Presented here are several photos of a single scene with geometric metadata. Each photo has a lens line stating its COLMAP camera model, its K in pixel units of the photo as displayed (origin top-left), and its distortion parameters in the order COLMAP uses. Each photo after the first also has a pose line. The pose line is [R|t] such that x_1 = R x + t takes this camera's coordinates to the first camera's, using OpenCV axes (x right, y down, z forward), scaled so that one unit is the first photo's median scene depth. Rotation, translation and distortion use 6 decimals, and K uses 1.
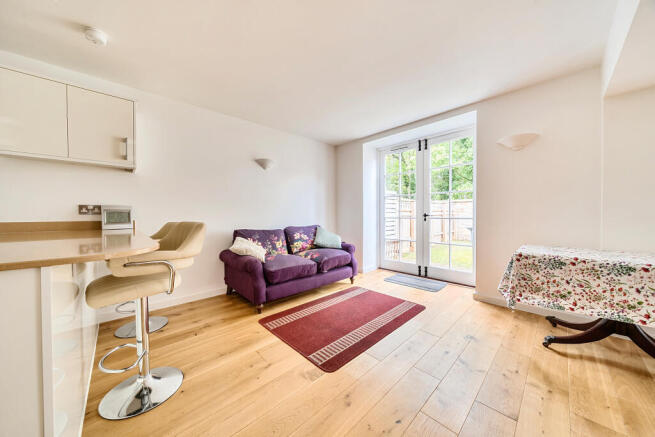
lens RADIAL K [[224.1, 0, 321.3], [0, 224.1, 218.1], [0, 0, 1]] dist [-0.009467, 0.000666]
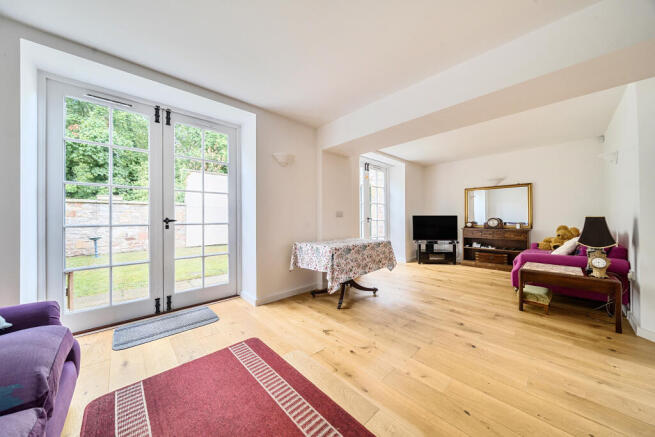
lens RADIAL K [[224.1, 0, 335.8], [0, 224.1, 215.1], [0, 0, 1]] dist [-0.009467, 0.000666]
pose [[-0.040046, 0.015411, 0.999079, -0.303384], [0.018536, 0.999720, -0.014678, -0.012614], [-0.999026, 0.017931, -0.040321, 0.669491]]
